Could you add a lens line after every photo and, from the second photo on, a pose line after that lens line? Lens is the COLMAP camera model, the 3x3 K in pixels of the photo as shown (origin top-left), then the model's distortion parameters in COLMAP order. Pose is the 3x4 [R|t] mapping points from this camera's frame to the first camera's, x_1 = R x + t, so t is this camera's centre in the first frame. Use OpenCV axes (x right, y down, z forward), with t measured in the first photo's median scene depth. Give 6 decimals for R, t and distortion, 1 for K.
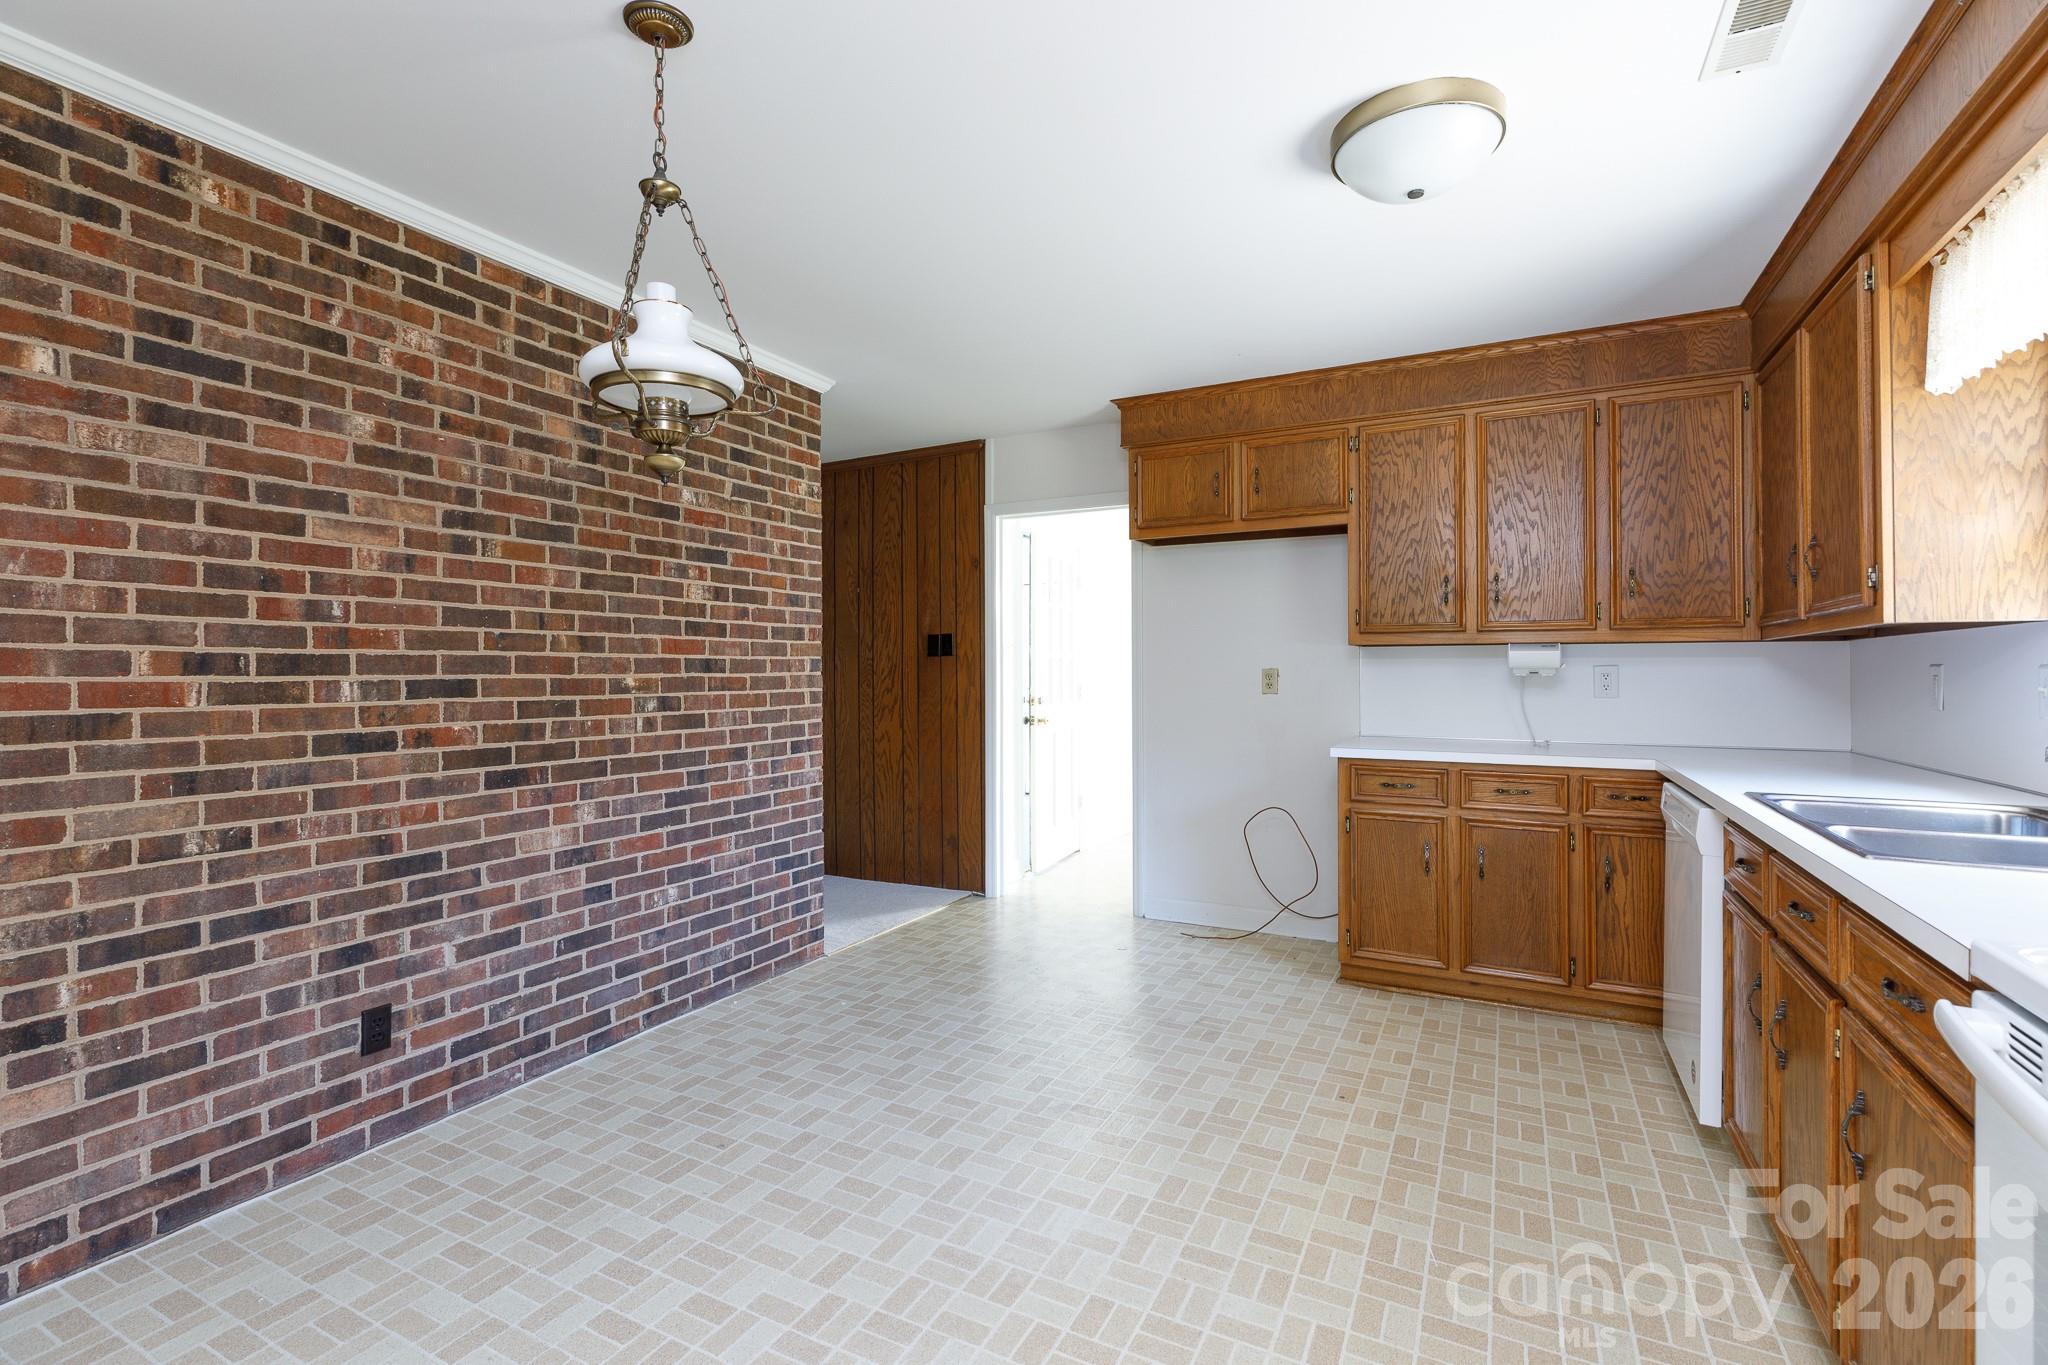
lens RADIAL K [[933.4, 0, 1023.6], [0, 933.4, 692.6], [0, 0, 1]] dist [0.005019, 0.000741]
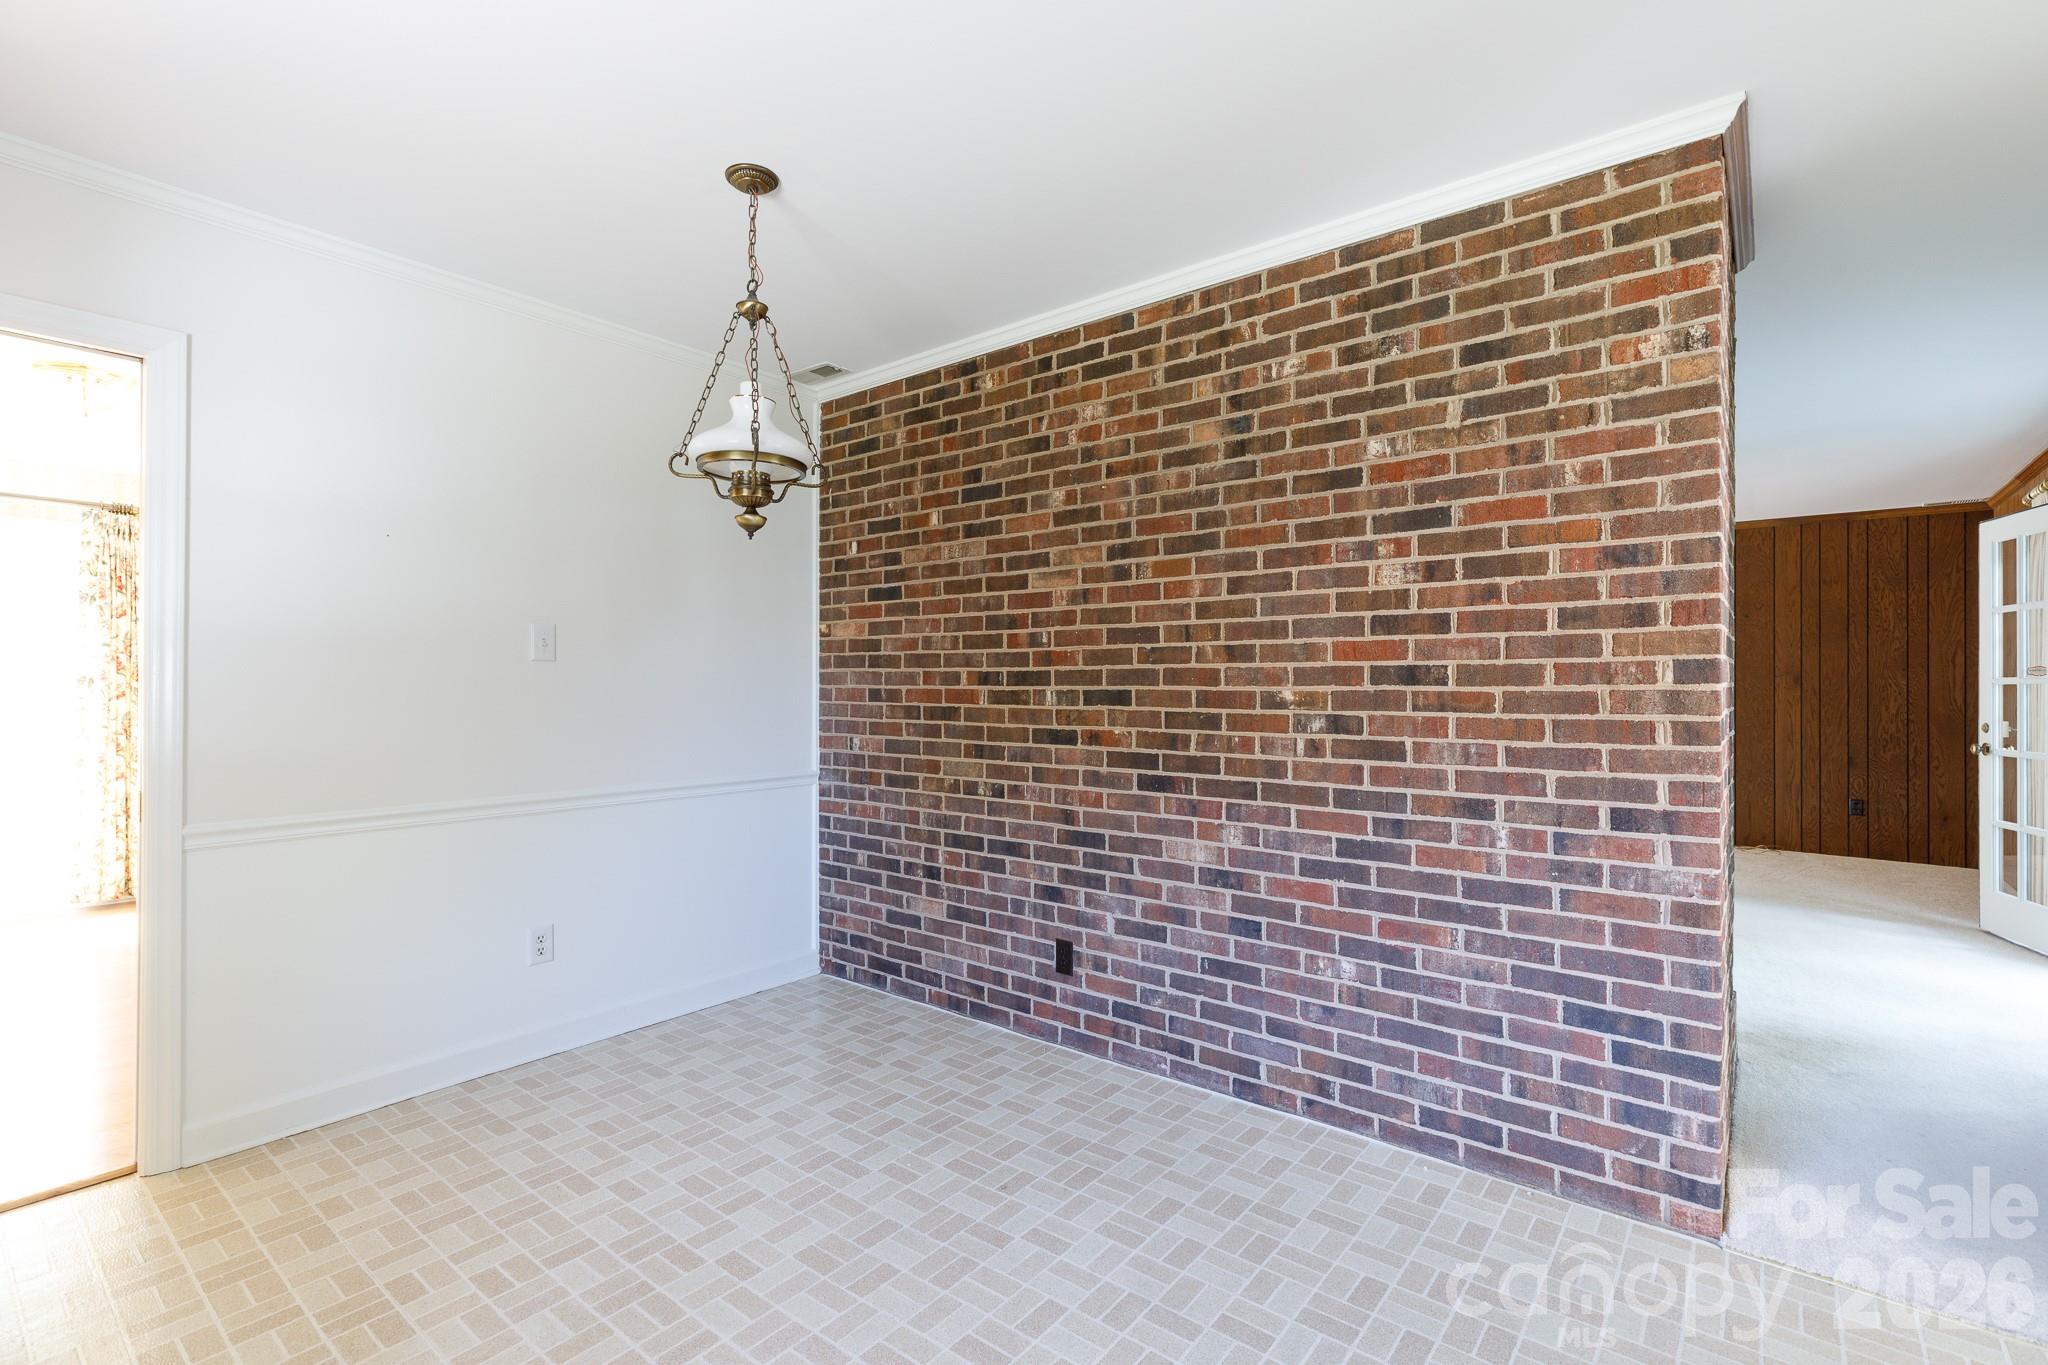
lens RADIAL K [[933.4, 0, 1023.6], [0, 933.4, 692.6], [0, 0, 1]] dist [0.005019, 0.000741]
pose [[-0.204304, 0.018330, -0.978736, 0.520602], [-0.017187, 0.999603, 0.022308, -0.032841], [0.978757, 0.021379, -0.203908, 1.063726]]
